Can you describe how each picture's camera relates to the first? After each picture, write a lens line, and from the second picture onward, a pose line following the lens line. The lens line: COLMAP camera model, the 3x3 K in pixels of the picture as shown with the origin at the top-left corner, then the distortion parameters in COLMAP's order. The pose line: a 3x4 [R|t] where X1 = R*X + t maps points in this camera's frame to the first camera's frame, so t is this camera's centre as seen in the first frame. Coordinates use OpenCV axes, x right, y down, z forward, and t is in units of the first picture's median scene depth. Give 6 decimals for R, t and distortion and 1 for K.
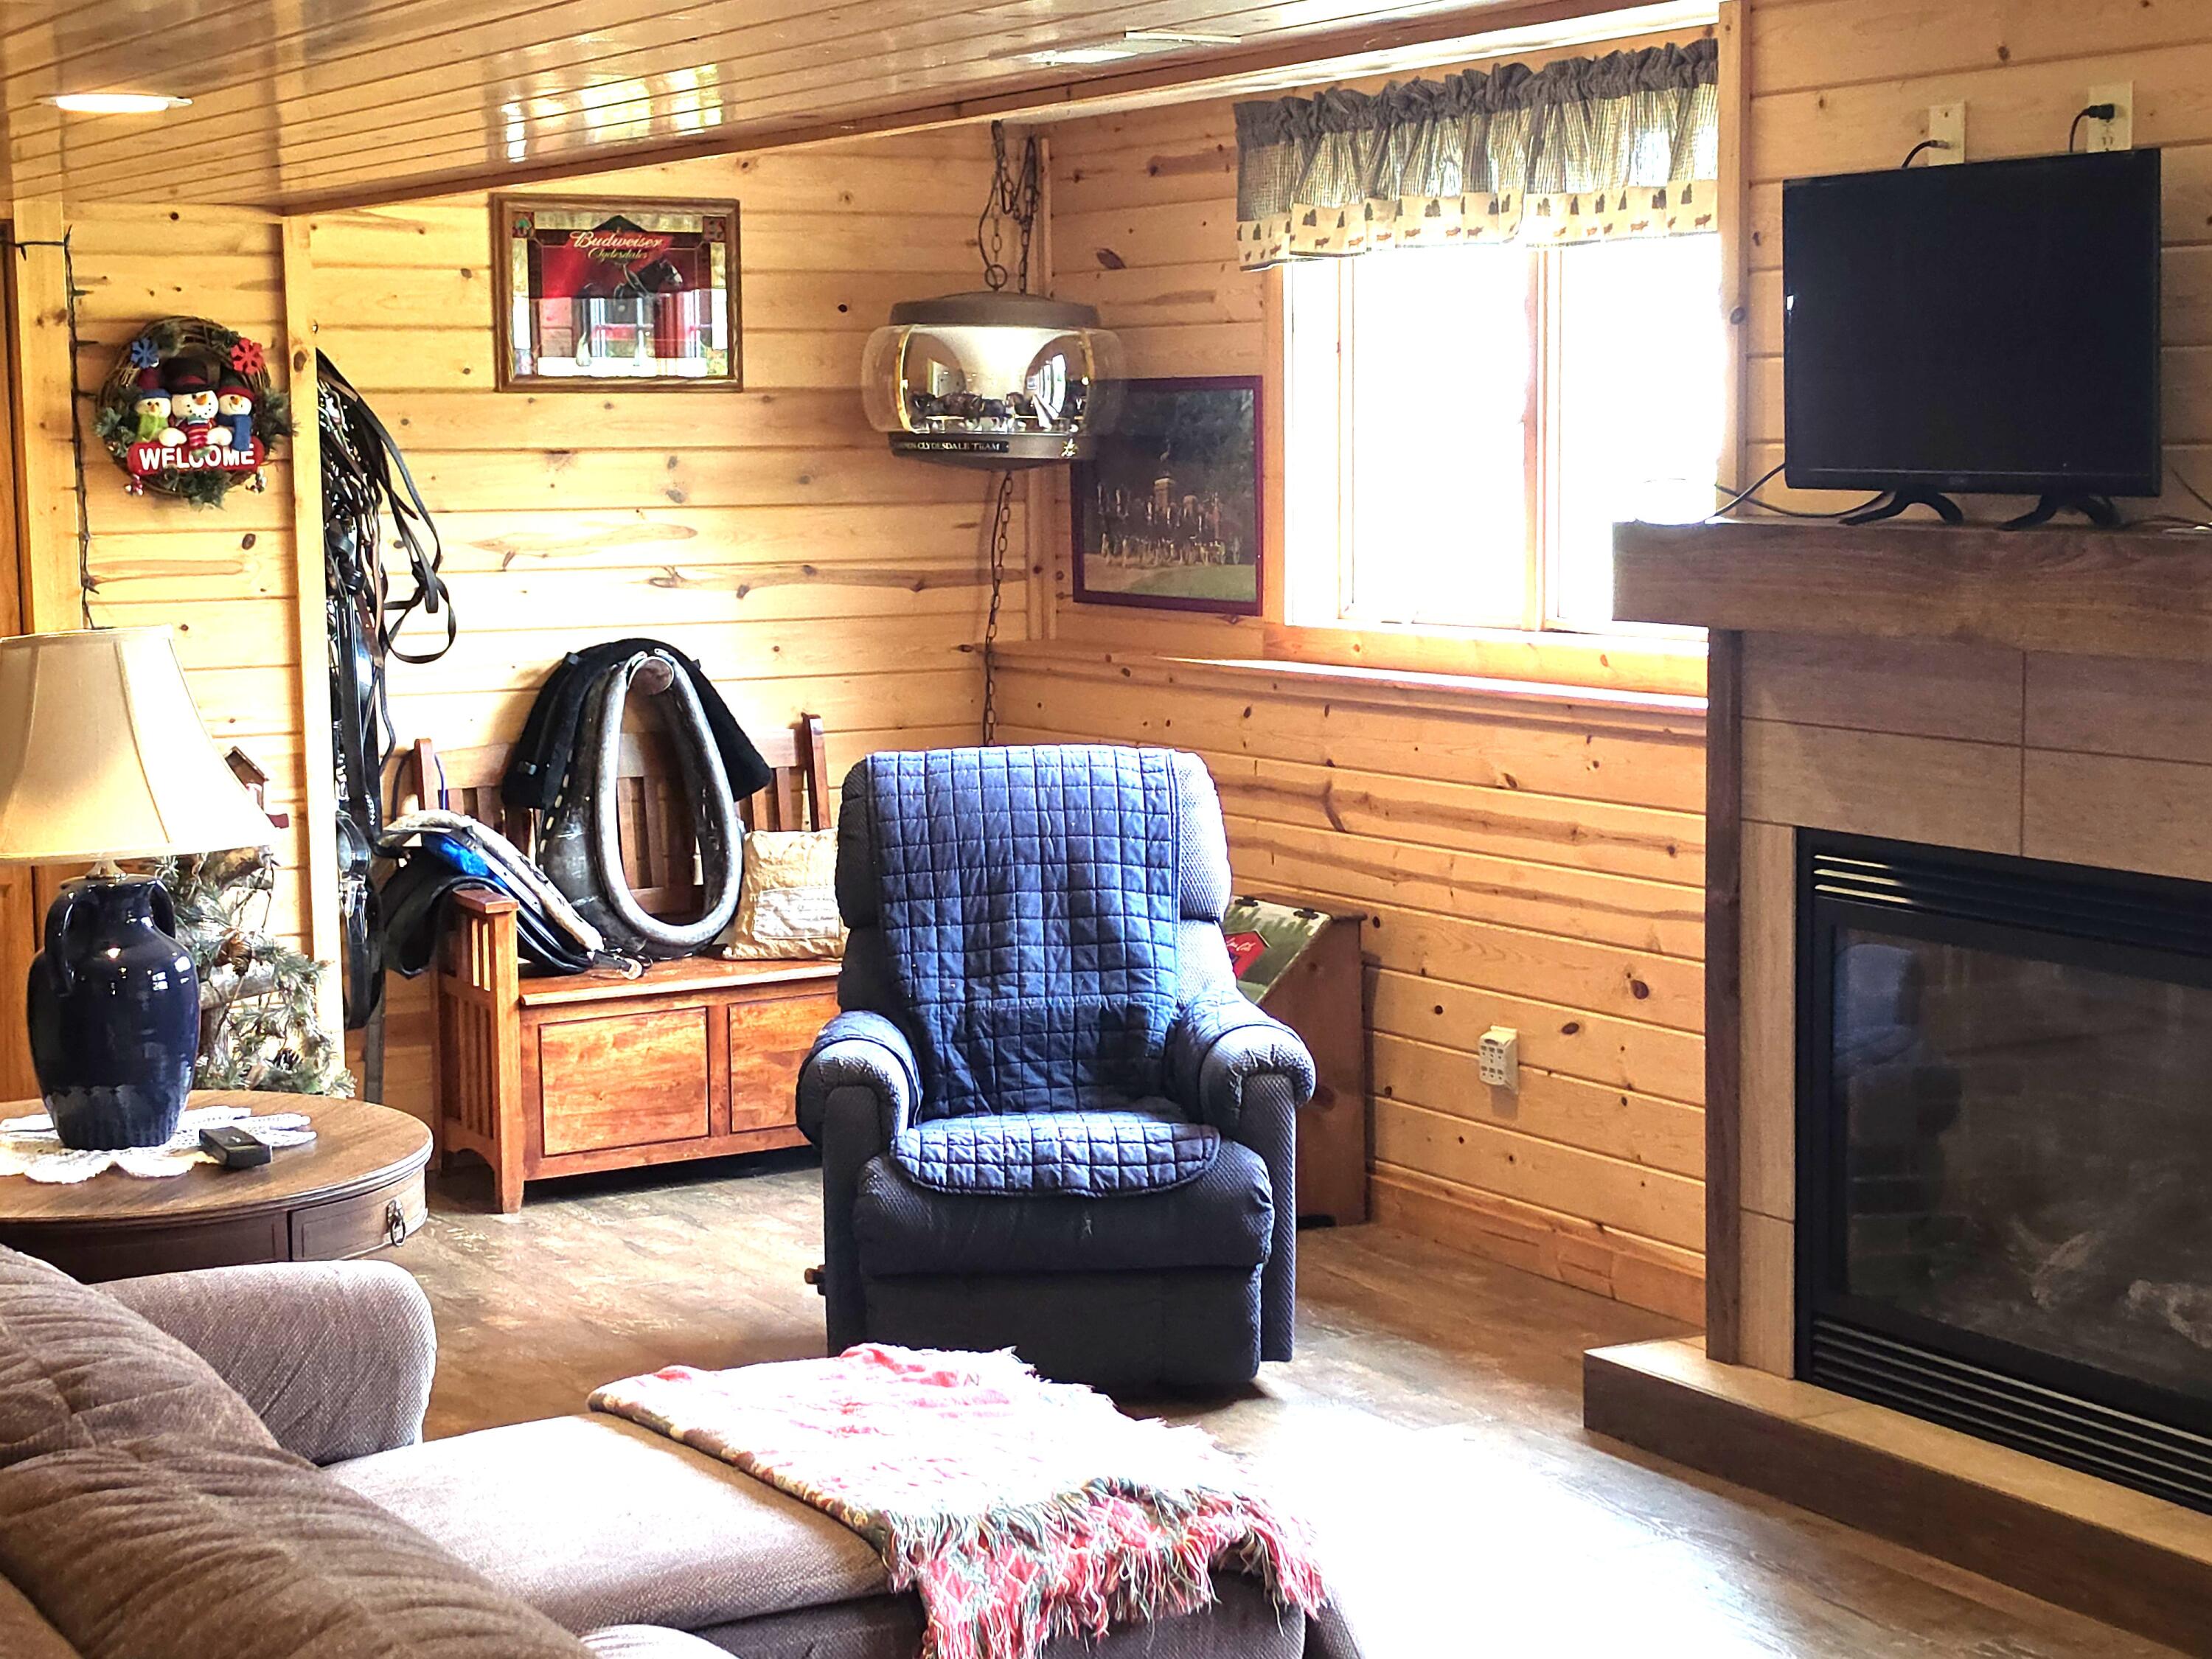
lens RADIAL K [[3811.8, 0, 1106.0], [0, 3811.8, 829.5], [0, 0, 1]] dist [0.325240, -1.534881]
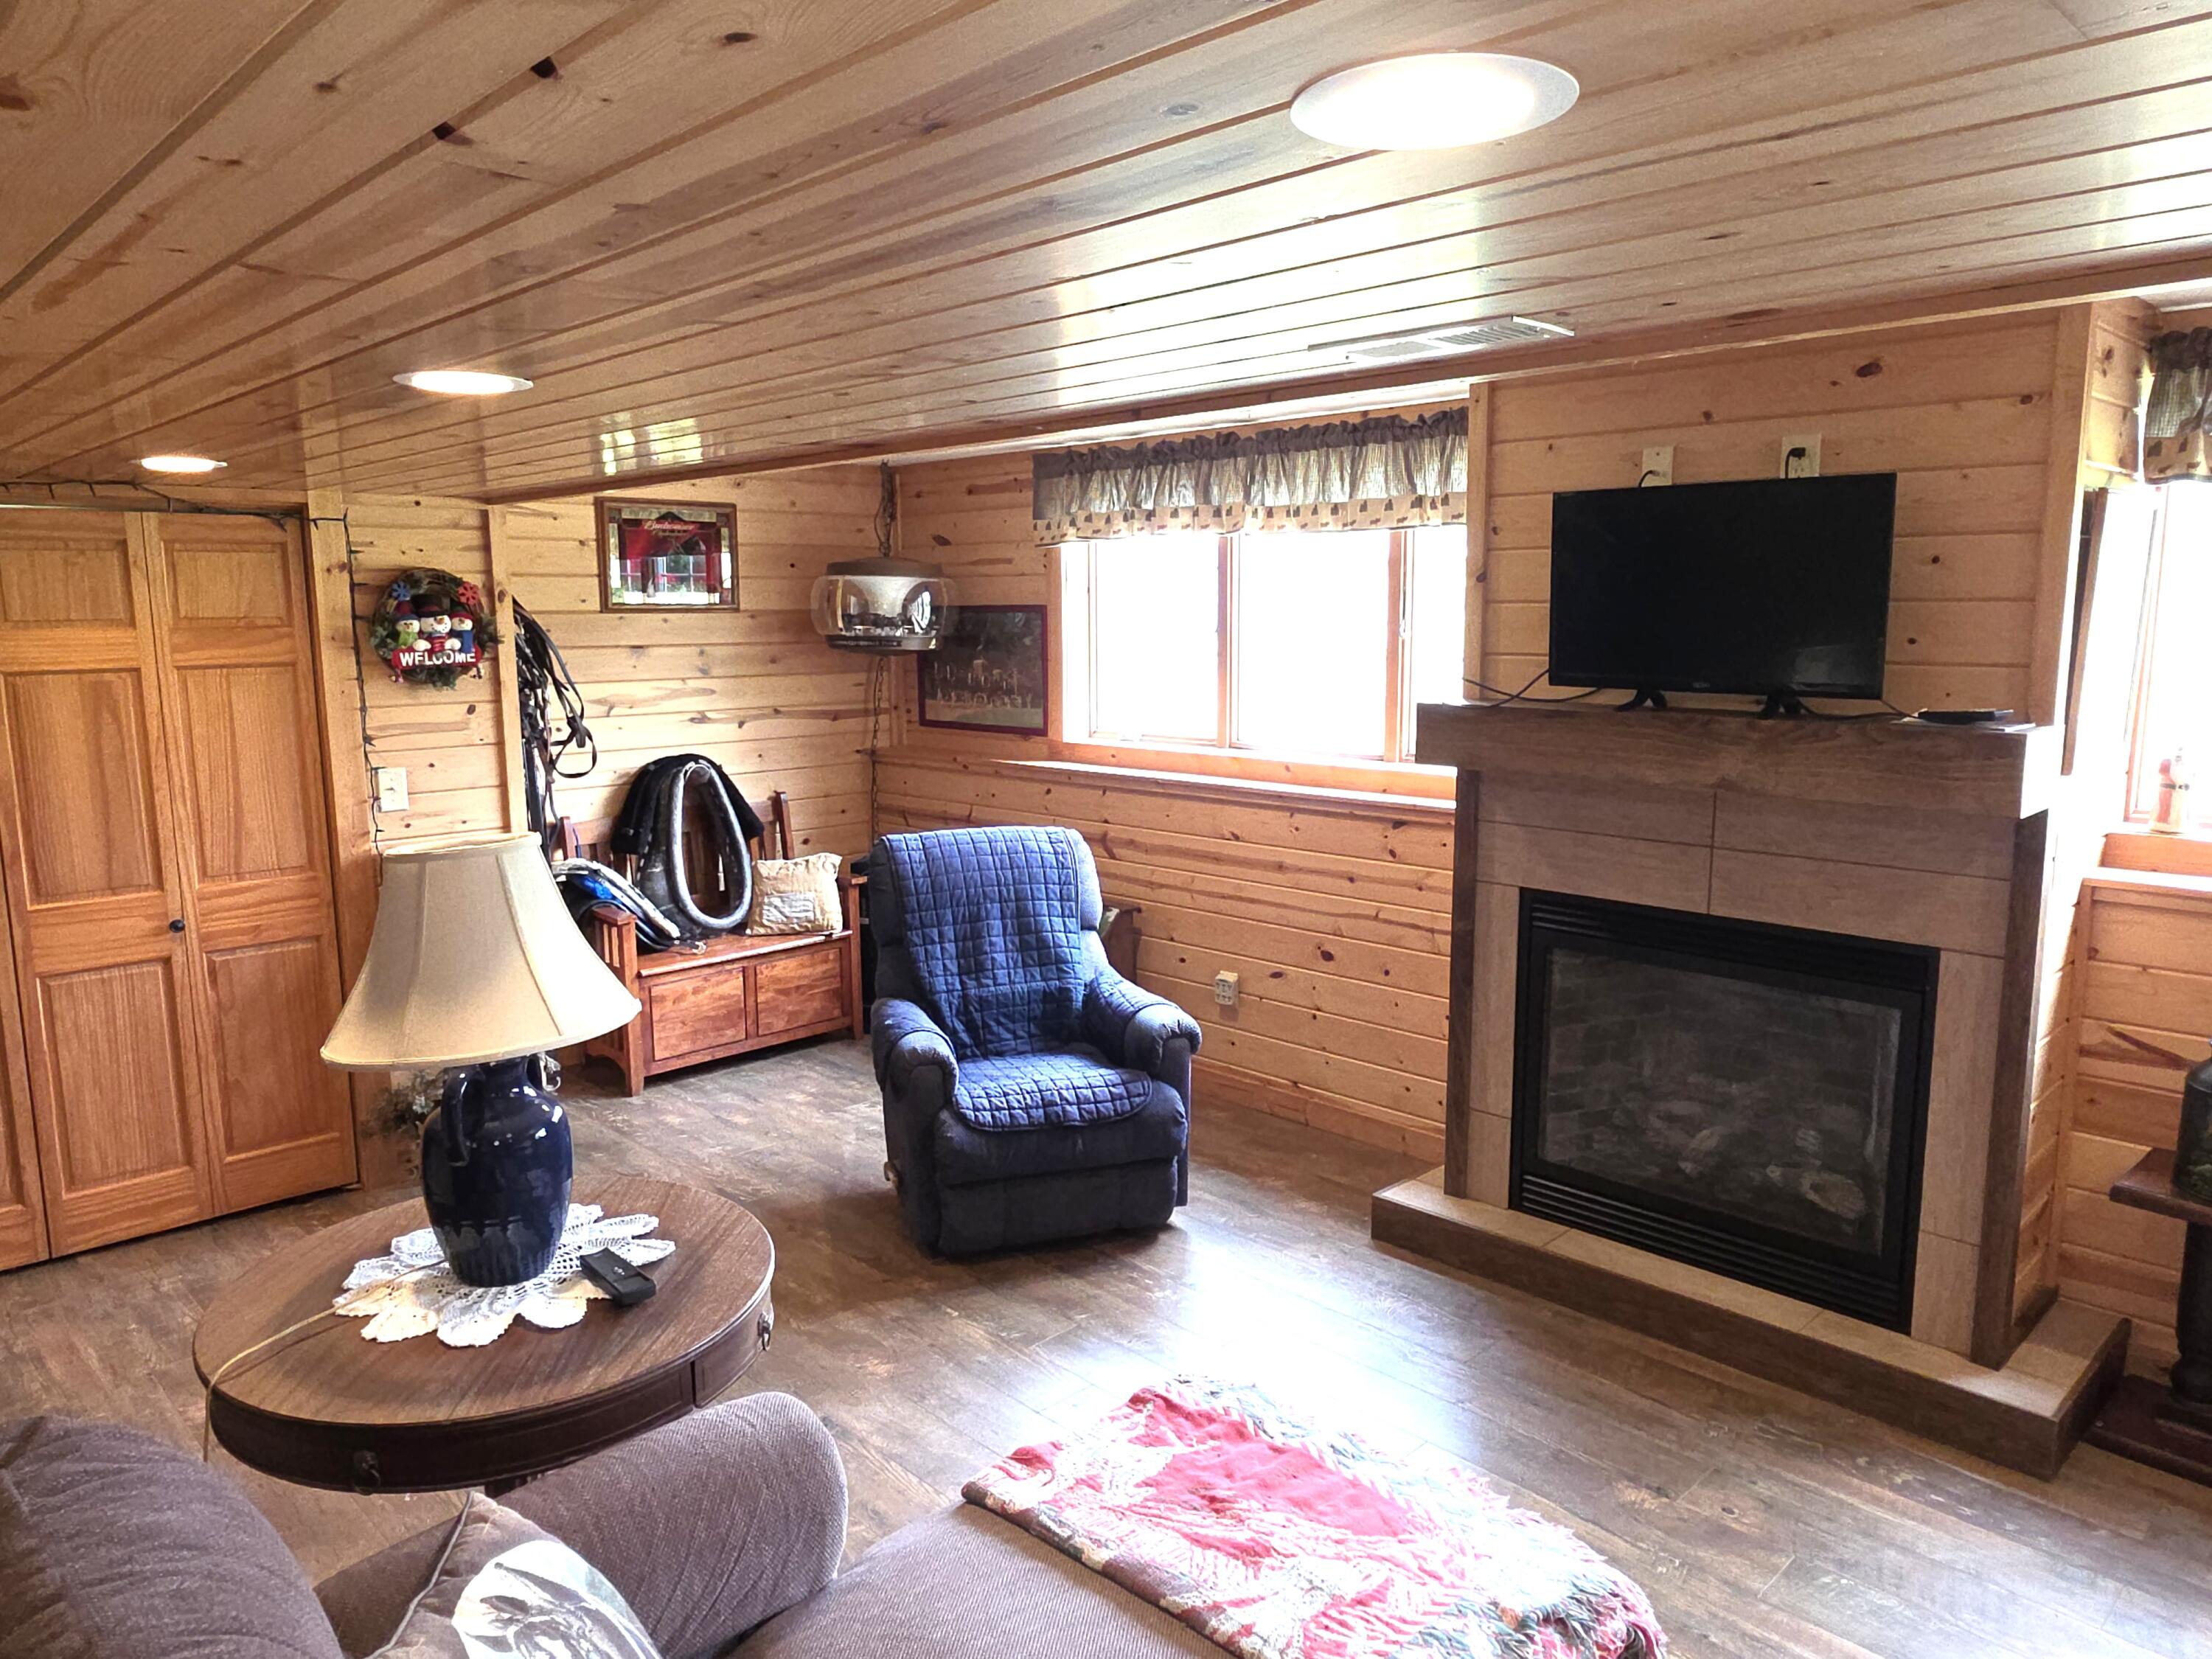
lens RADIAL K [[1487.9, 0, 1106.3], [0, 1487.9, 838.1], [0, 0, 1]] dist [-0.005768, 0.003385]
pose [[0.968846, -0.032195, 0.245562, -0.122041], [0.021639, 0.998727, 0.045565, -0.044445], [-0.246716, -0.038832, 0.968310, 0.343513]]
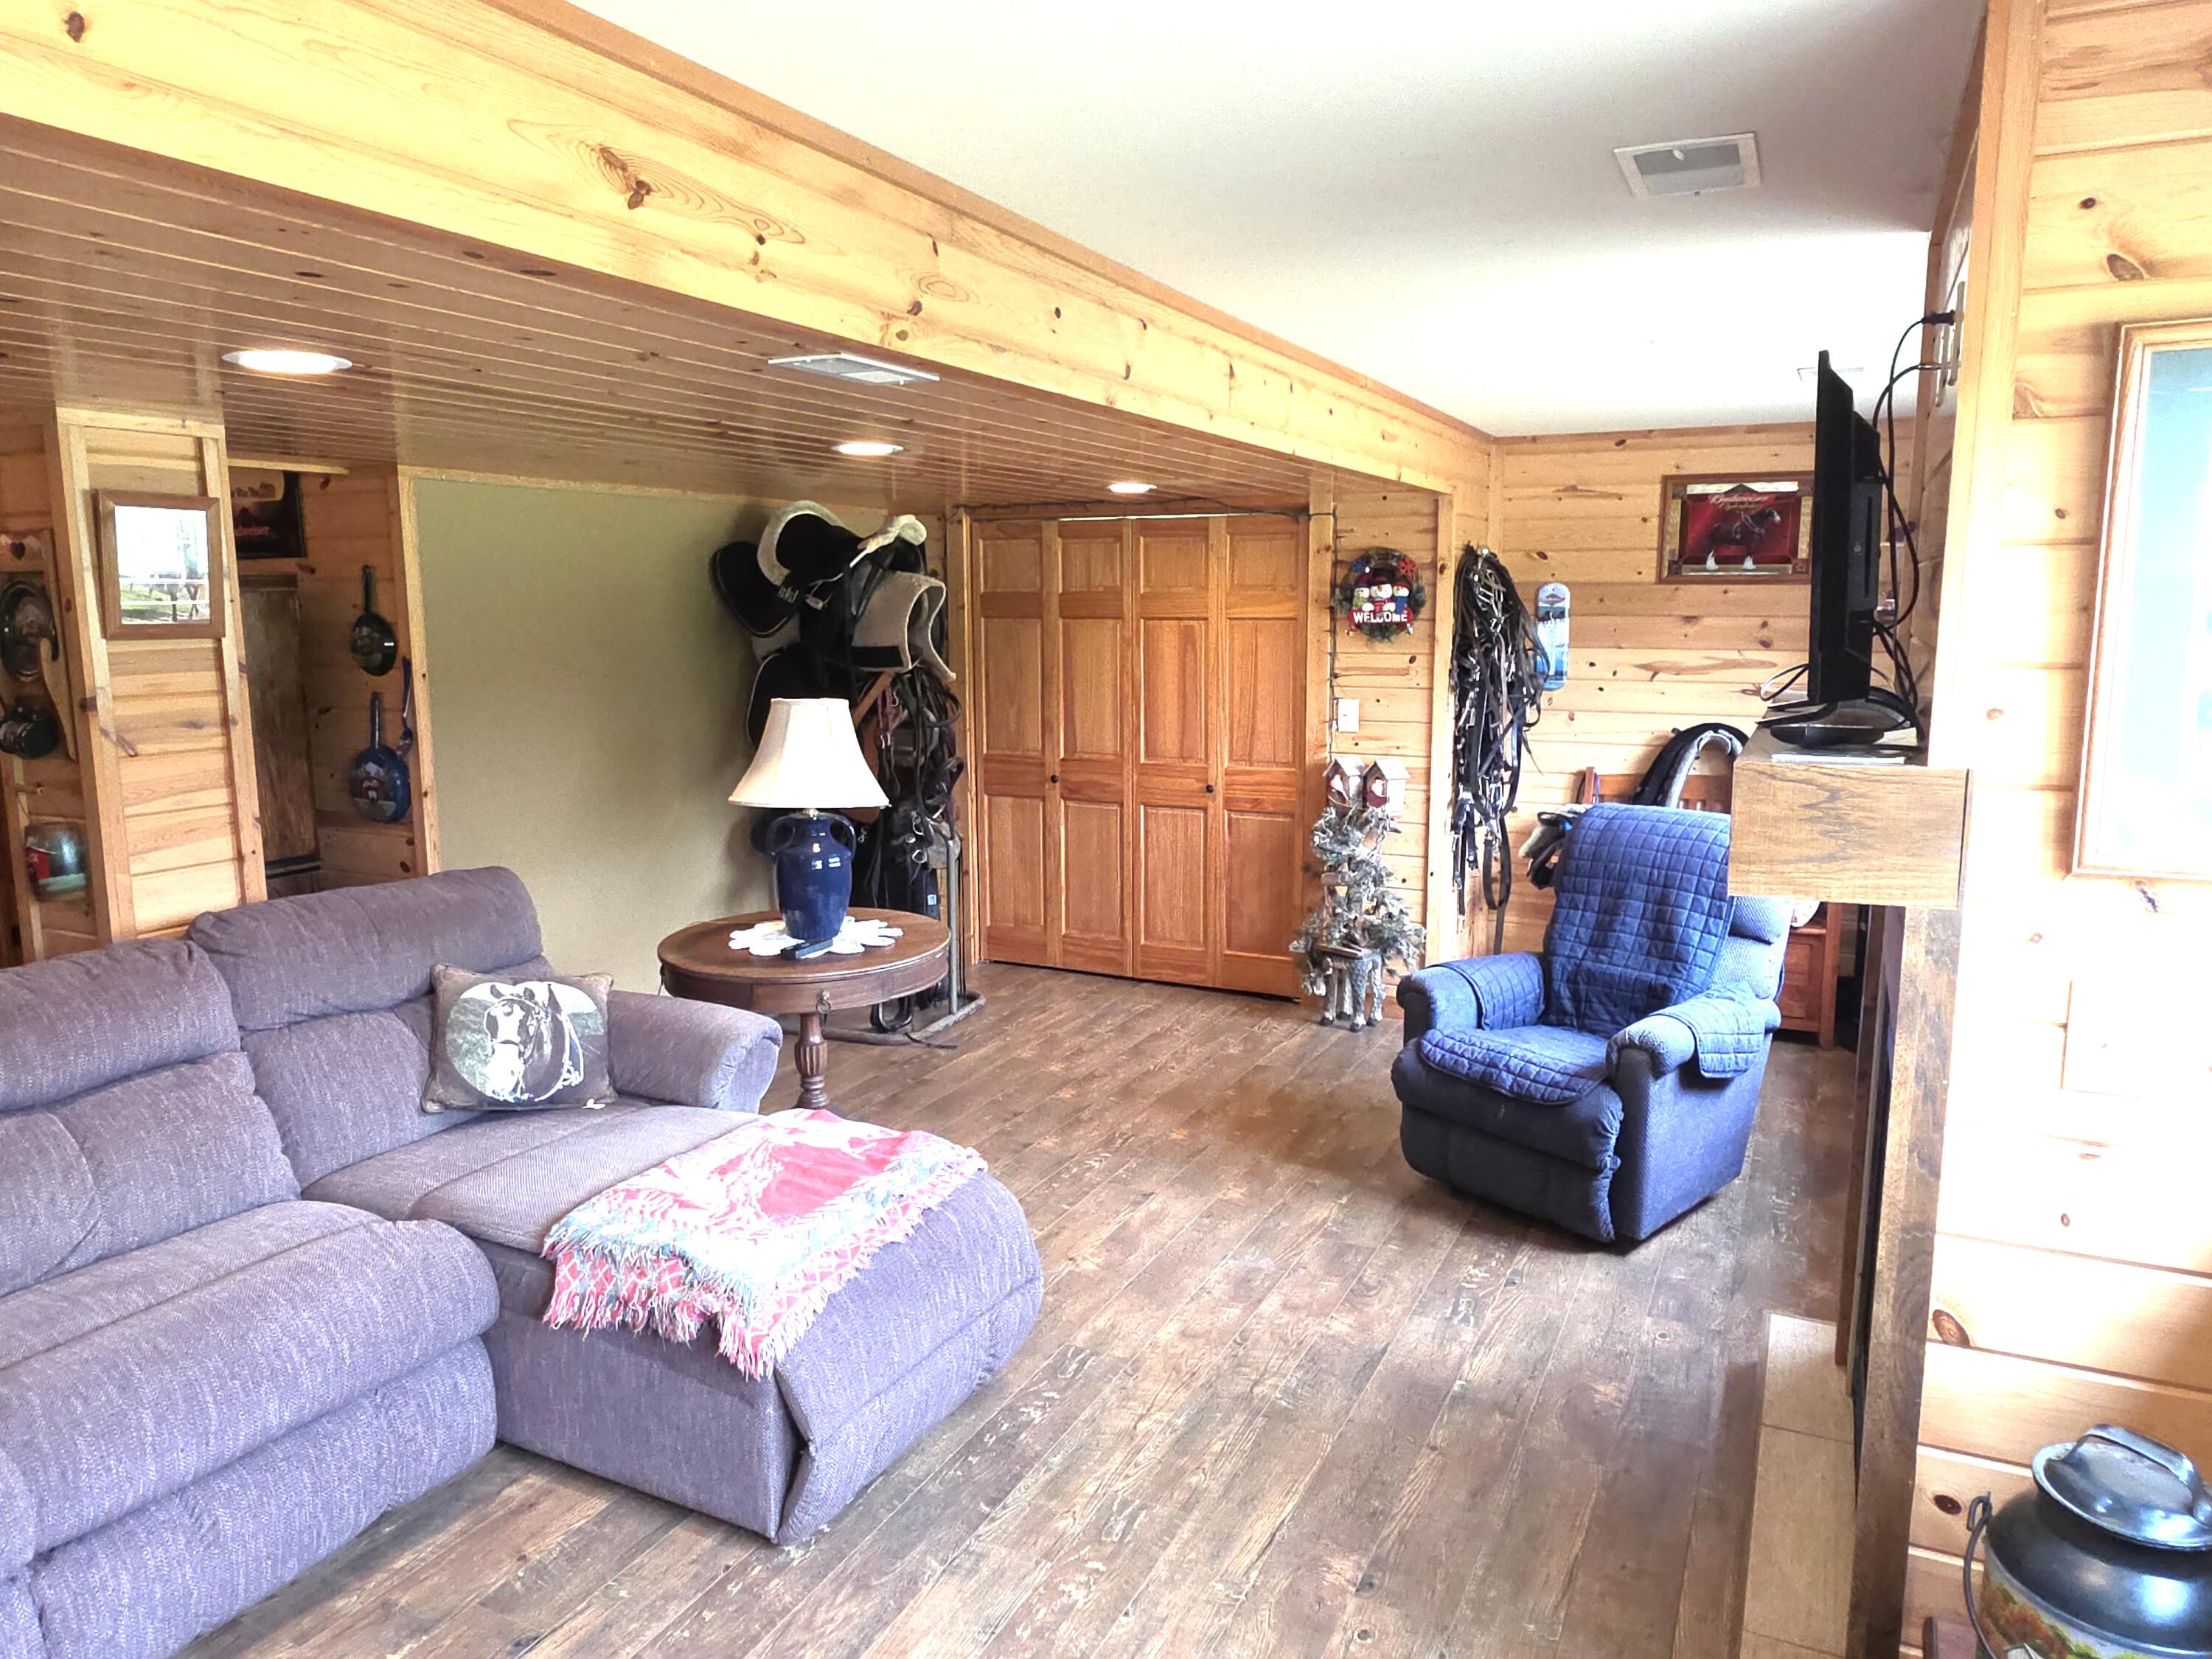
lens RADIAL K [[1488.7, 0, 1092.3], [0, 1488.7, 836.4], [0, 0, 1]] dist [-0.004844, 0.004663]
pose [[0.555597, 0.143536, -0.818969, 0.336249], [-0.094758, 0.989500, 0.109140, -0.053025], [0.826035, 0.016966, 0.563364, 0.434153]]
